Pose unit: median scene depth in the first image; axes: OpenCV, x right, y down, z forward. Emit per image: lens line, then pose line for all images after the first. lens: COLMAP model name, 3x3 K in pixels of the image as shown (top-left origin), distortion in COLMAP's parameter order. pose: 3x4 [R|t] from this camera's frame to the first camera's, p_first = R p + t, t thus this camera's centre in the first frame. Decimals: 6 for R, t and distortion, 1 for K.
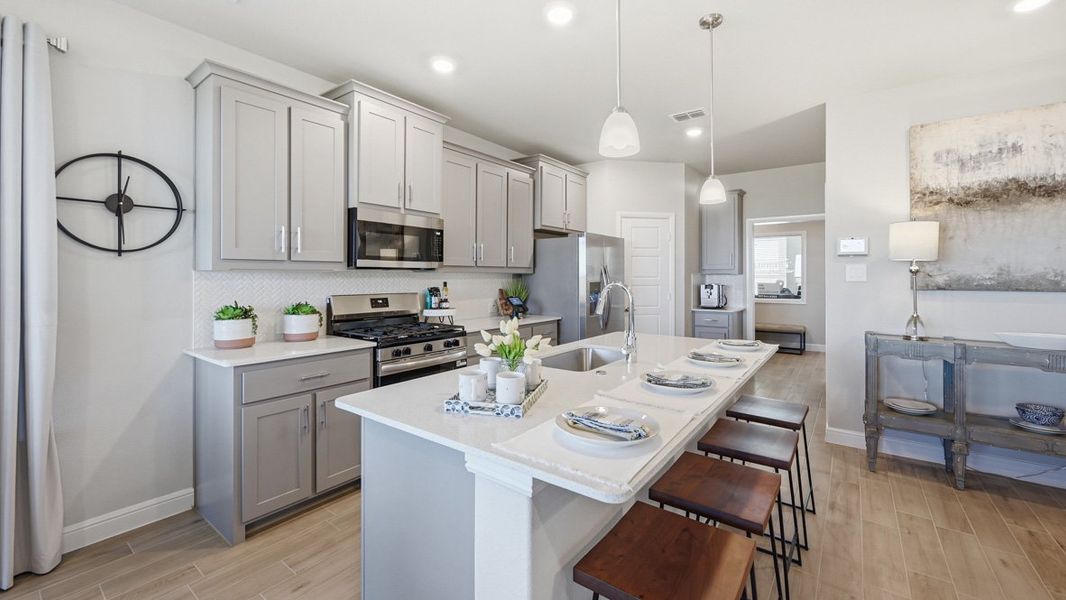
lens RADIAL K [[425.8, 0, 534.8], [0, 425.8, 274.0], [0, 0, 1]] dist [-0.000275, 0.000539]
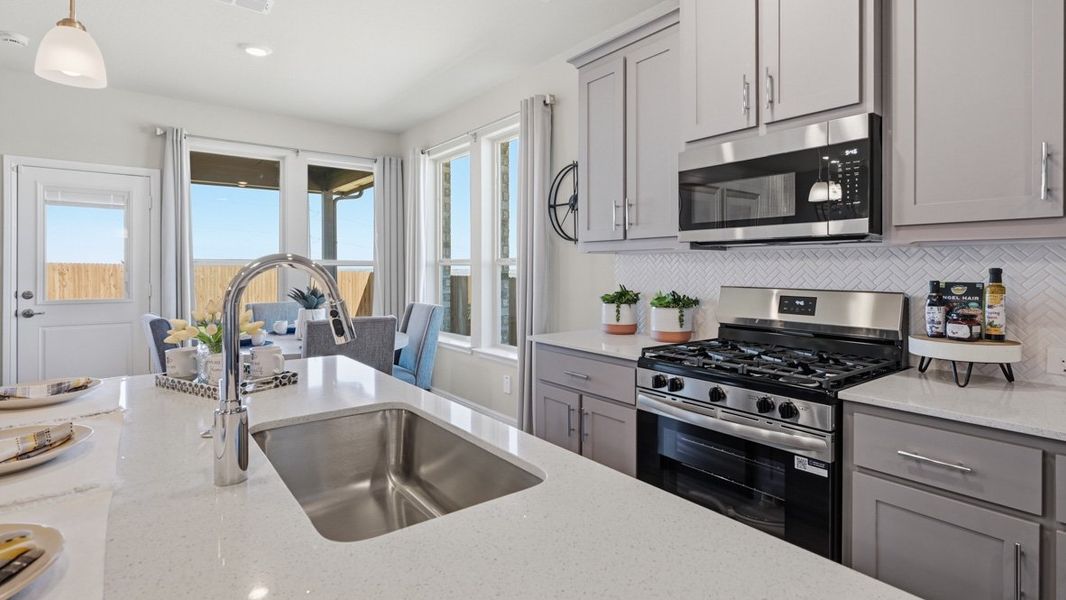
lens RADIAL K [[521.0, 0, 533.5], [0, 521.0, 267.1], [0, 0, 1]] dist [-0.002059, -0.000741]
pose [[-0.272606, -0.001009, -0.962125, 0.404978], [0.002653, 0.999995, -0.001800, 0.021686], [0.962122, -0.003043, -0.272602, 0.957474]]
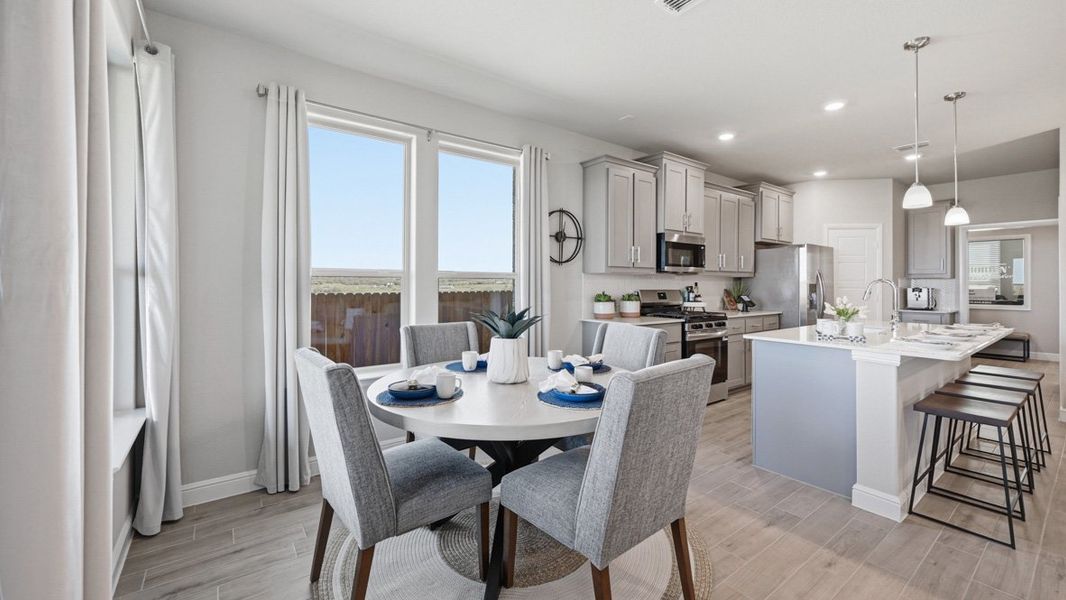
lens RADIAL K [[425.8, 0, 534.3], [0, 425.8, 280.5], [0, 0, 1]] dist [-0.000275, 0.000539]
pose [[0.959604, 0.001912, -0.281349, -0.417269], [-0.002891, 0.999991, -0.003065, 0.022584], [0.281341, 0.003754, 0.959601, -0.593195]]
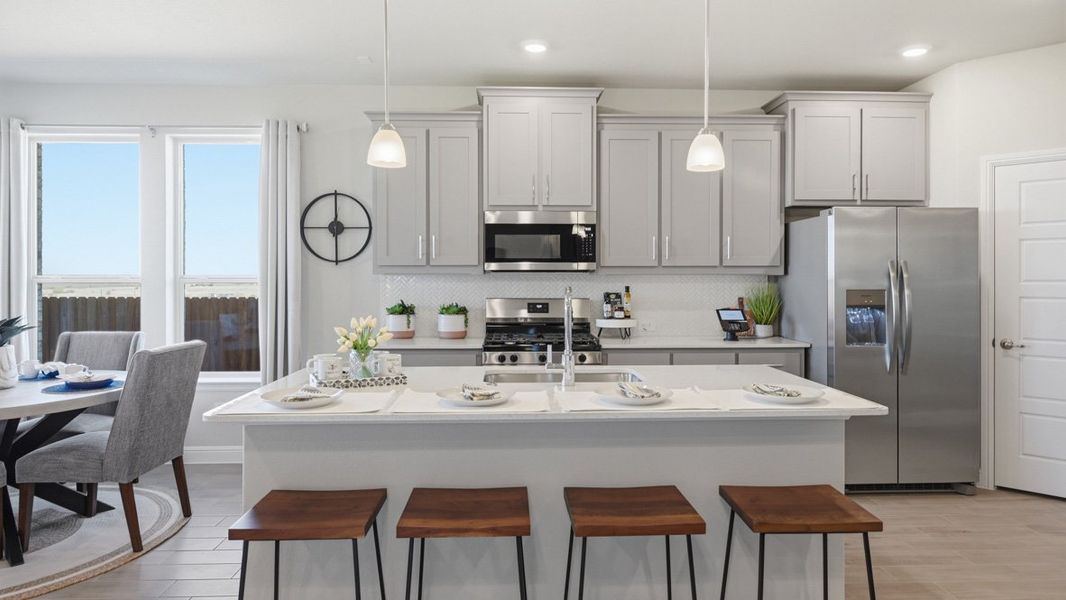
lens RADIAL K [[647.8, 0, 535.7], [0, 647.8, 278.6], [0, 0, 1]] dist [-0.002154, 0.003587]
pose [[0.629879, -0.000201, -0.776693, 0.811597], [0.003813, 0.999989, 0.002833, -0.000293], [0.776684, -0.004746, 0.629873, 0.120375]]
